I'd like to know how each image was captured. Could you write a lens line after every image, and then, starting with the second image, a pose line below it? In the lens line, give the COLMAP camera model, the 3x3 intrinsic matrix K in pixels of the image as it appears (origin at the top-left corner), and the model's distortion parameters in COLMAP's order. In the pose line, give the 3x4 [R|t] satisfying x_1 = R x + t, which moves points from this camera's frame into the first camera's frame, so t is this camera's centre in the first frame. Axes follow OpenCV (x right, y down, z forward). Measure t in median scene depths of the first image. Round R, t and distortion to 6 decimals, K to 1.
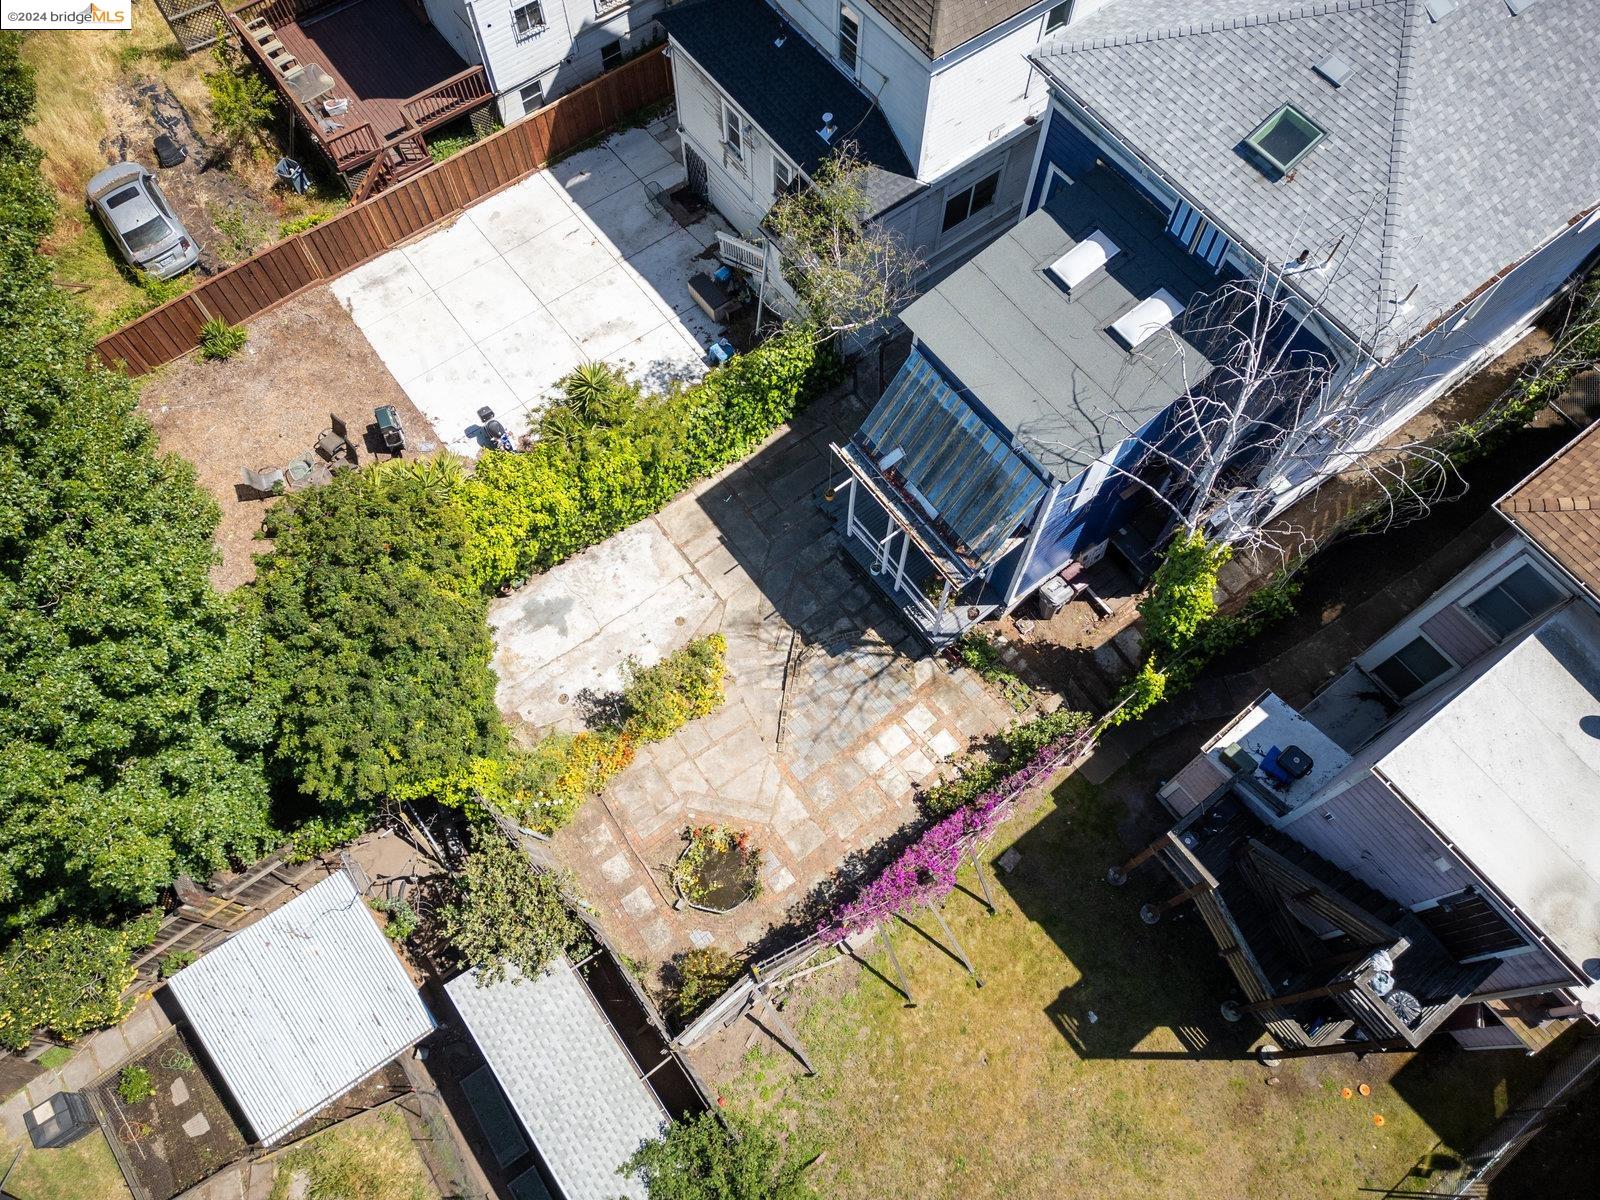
lens RADIAL K [[1117.7, 0, 800.0], [0, 1117.7, 600.0], [0, 0, 1]] dist [0.008617, -0.002528]
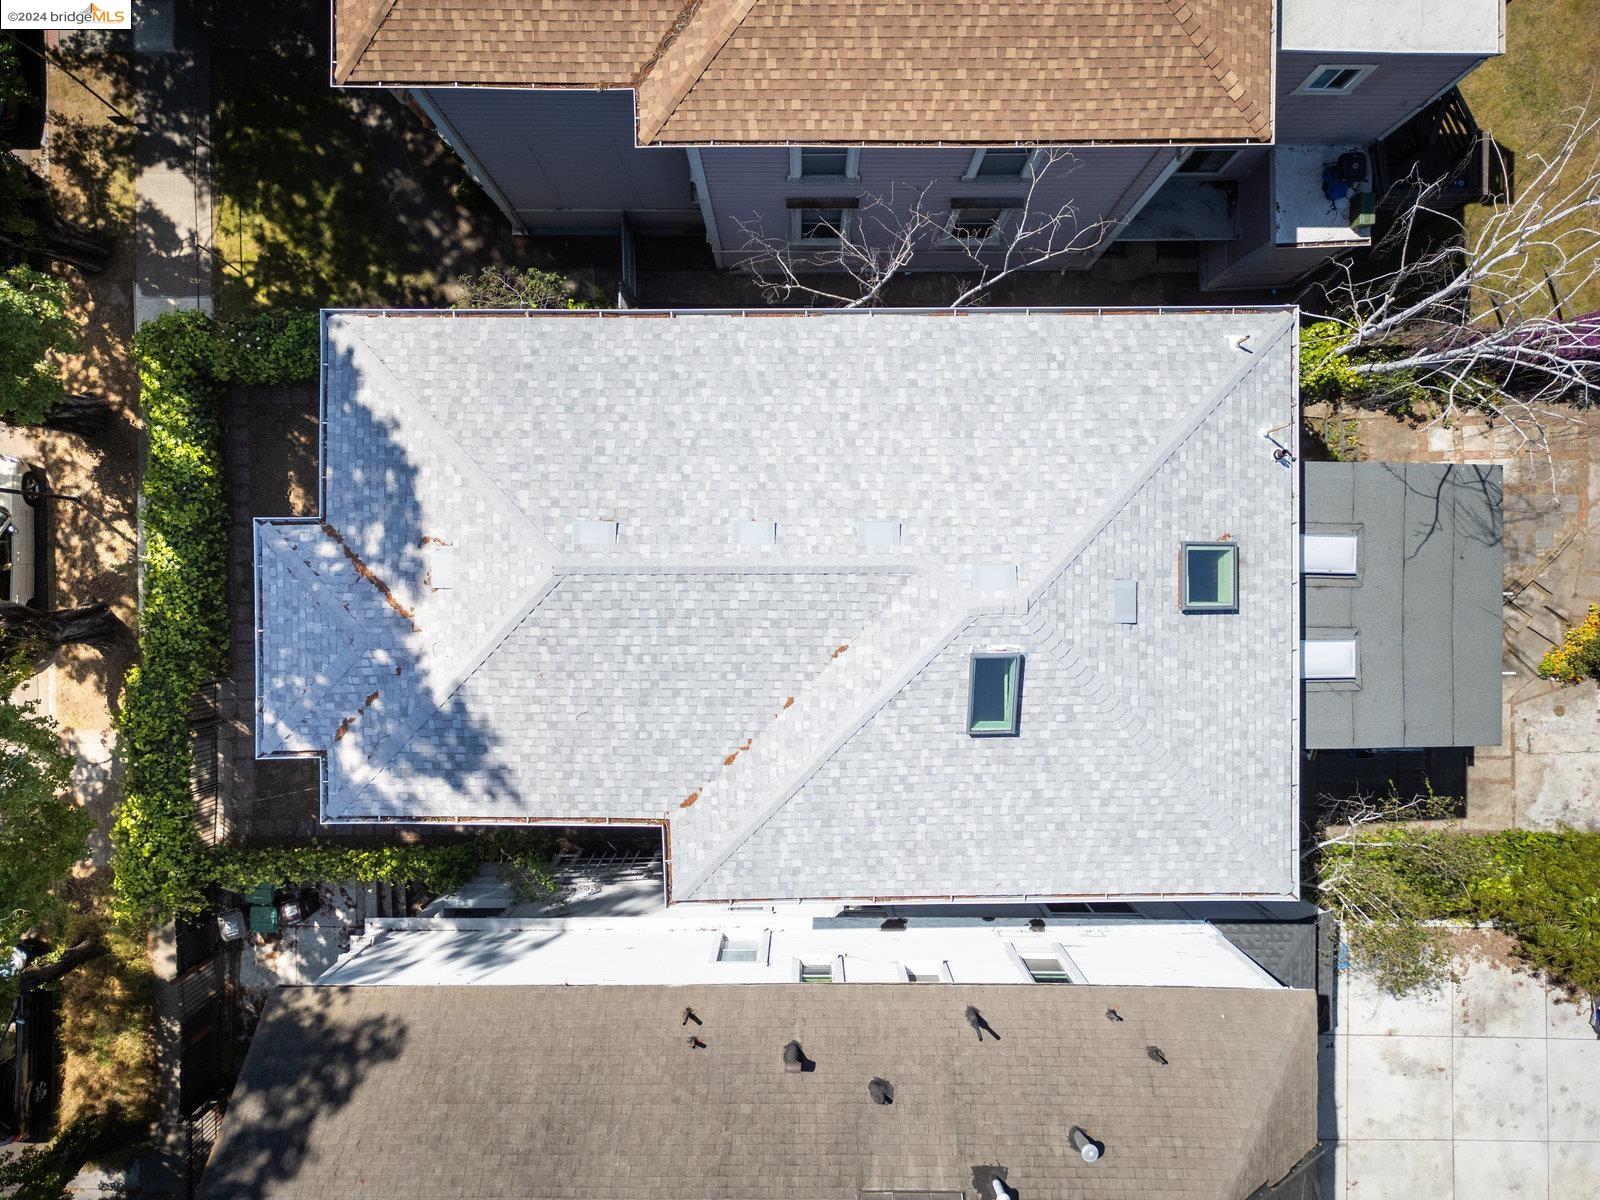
lens RADIAL K [[1117.7, 0, 800.0], [0, 1117.7, 600.0], [0, 0, 1]] dist [0.008617, -0.002528]
pose [[-0.805566, -0.592173, 0.019882, 0.488867], [0.554048, -0.740962, 0.379480, -0.683128], [-0.209986, 0.316712, 0.924986, 0.225068]]
